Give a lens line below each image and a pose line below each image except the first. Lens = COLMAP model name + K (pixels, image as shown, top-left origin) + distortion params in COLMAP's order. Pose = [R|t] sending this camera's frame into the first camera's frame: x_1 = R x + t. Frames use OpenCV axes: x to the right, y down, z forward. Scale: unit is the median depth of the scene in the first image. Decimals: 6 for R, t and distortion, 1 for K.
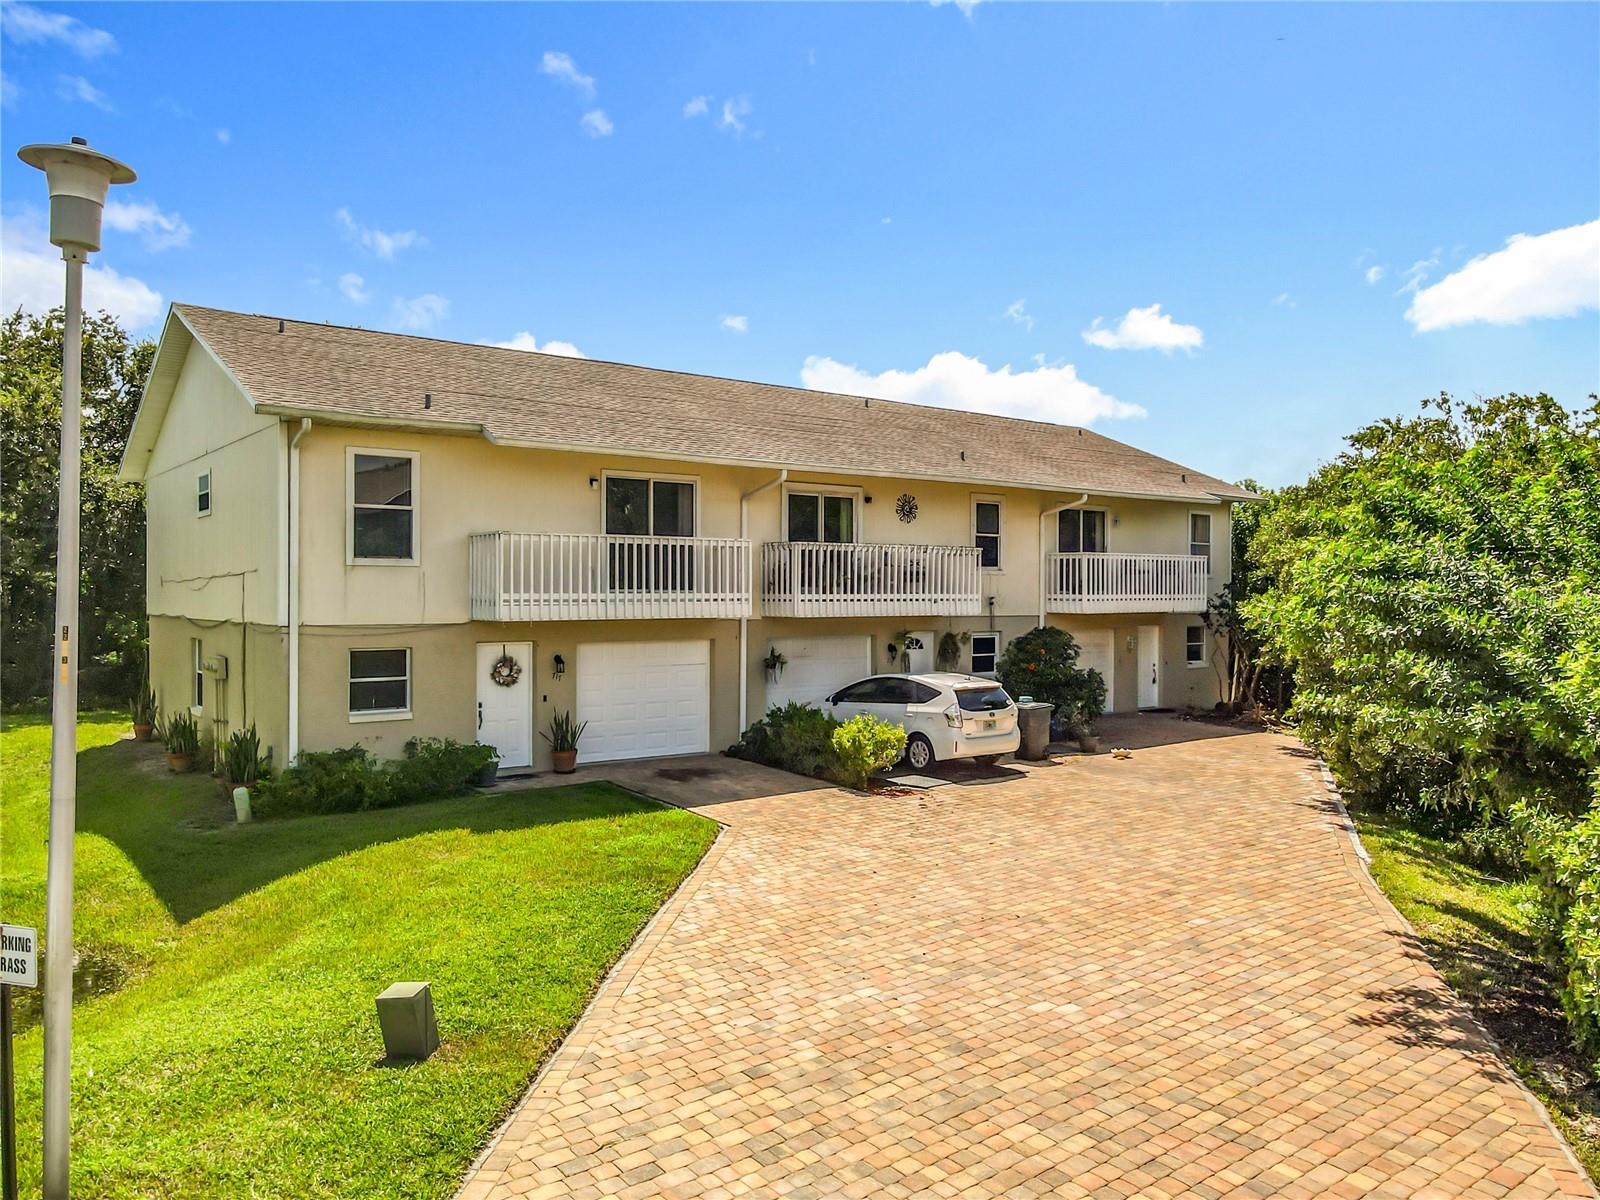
lens RADIAL K [[1256.2, 0, 795.8], [0, 1256.2, 622.6], [0, 0, 1]] dist [0.033534, -0.014140]
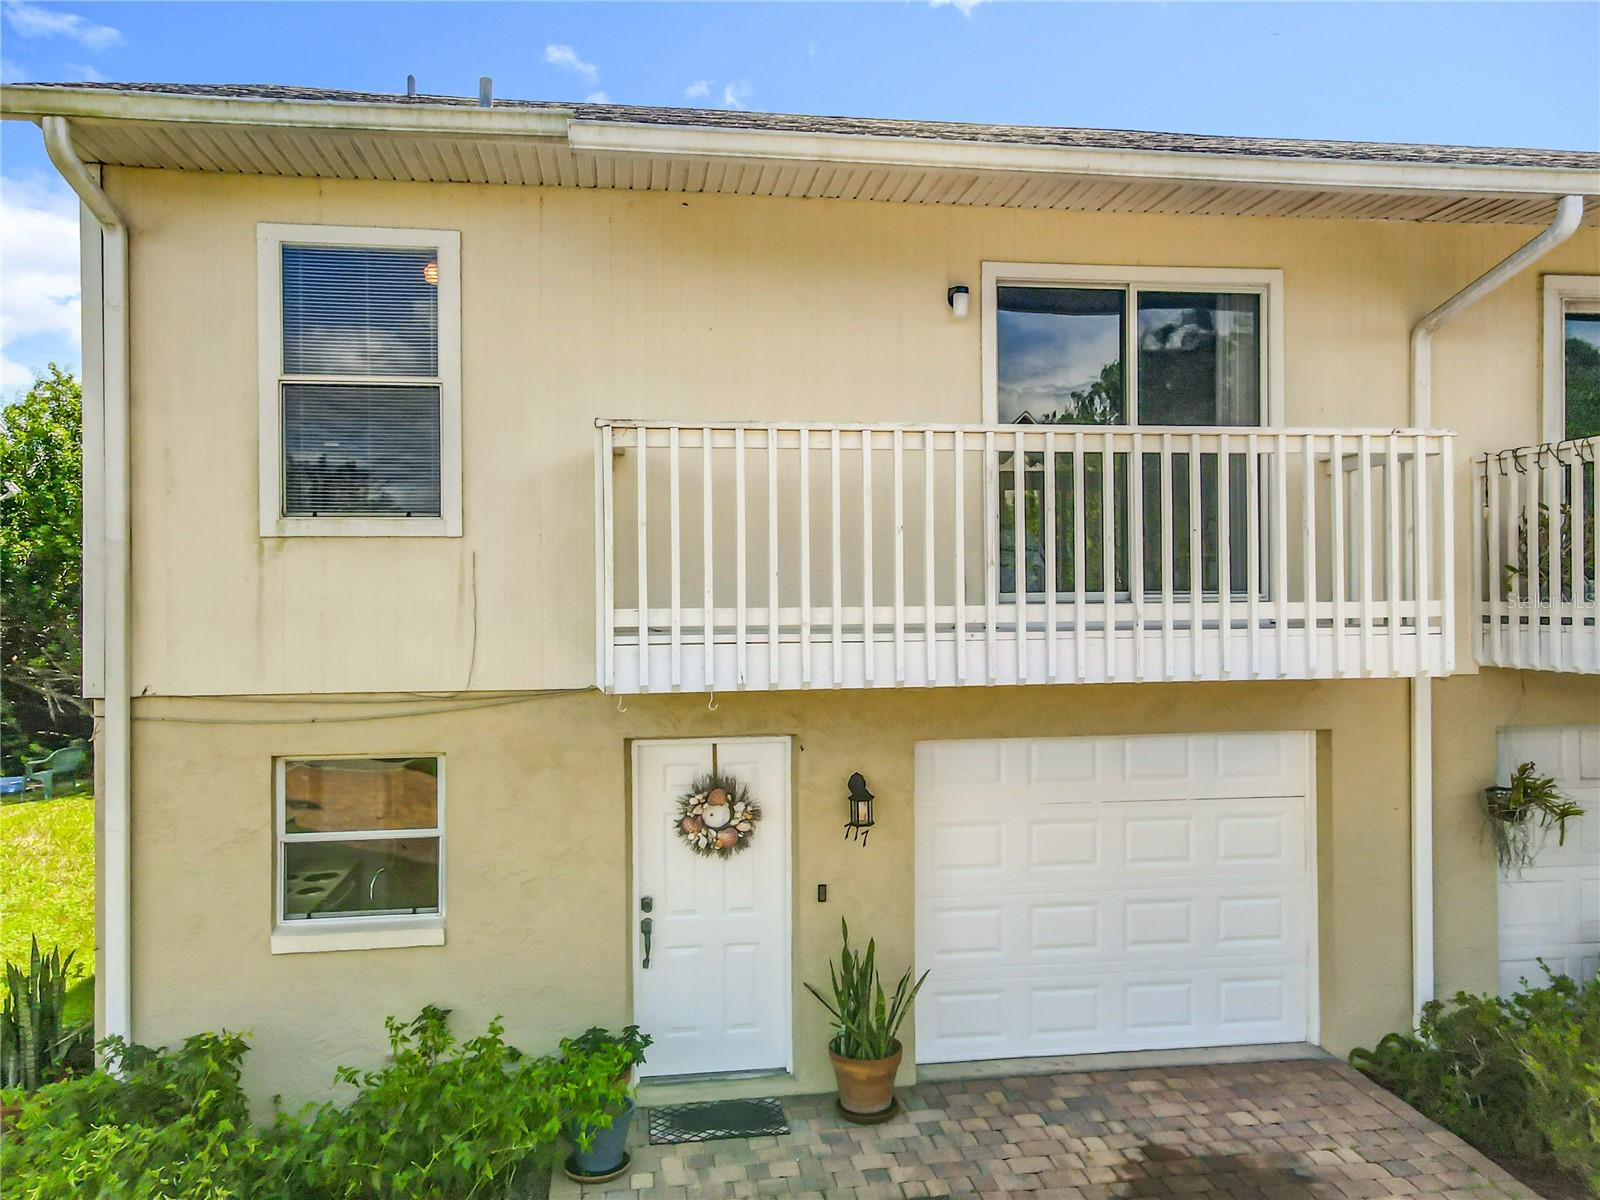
lens RADIAL K [[1256.2, 0, 799.9], [0, 1256.2, 600.0], [0, 0, 1]] dist [0.033534, -0.014140]
pose [[0.888805, -0.005089, -0.458257, -0.037093], [-0.001596, 0.999898, -0.014198, -0.019622], [0.458283, 0.013351, 0.888706, 0.672713]]
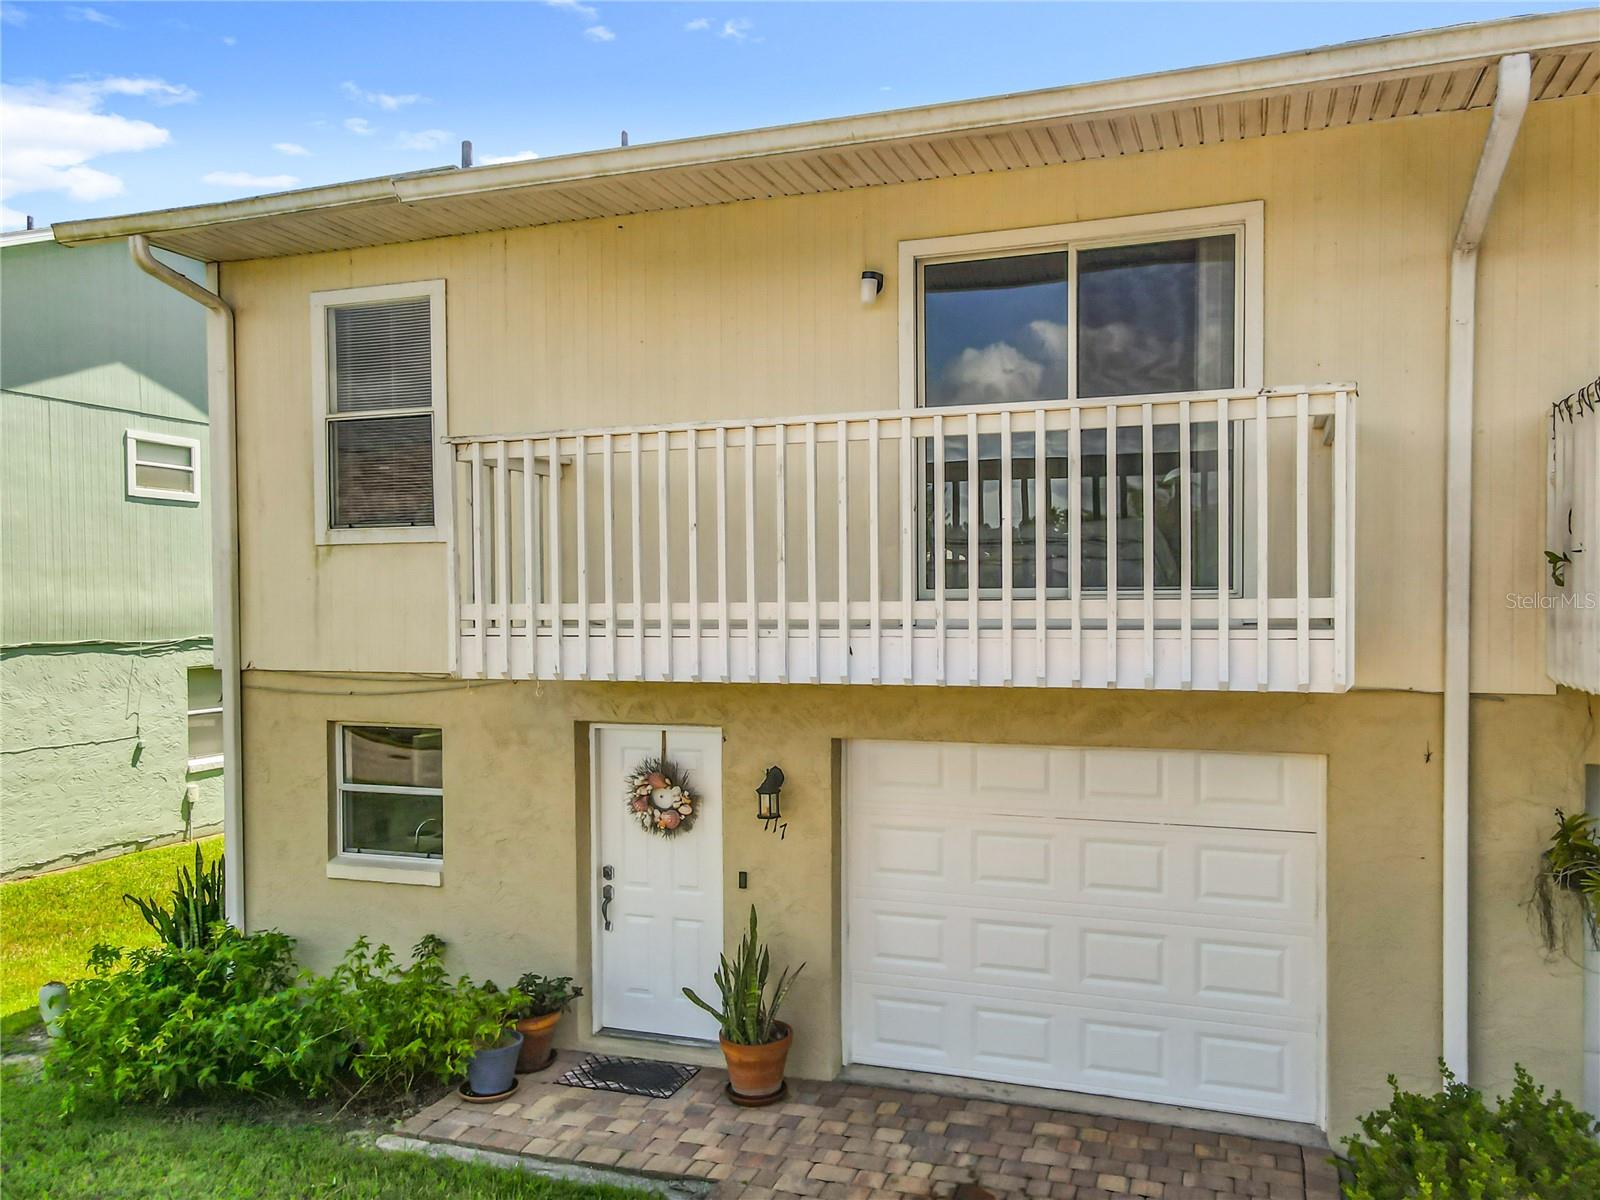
lens RADIAL K [[1256.2, 0, 757.5], [0, 1256.2, 616.1], [0, 0, 1]] dist [0.033534, -0.014140]
pose [[0.559438, 0.011646, -0.828791, 0.114958], [-0.007270, 0.999932, 0.009143, -0.022301], [0.828841, 0.000911, 0.559484, 0.794598]]
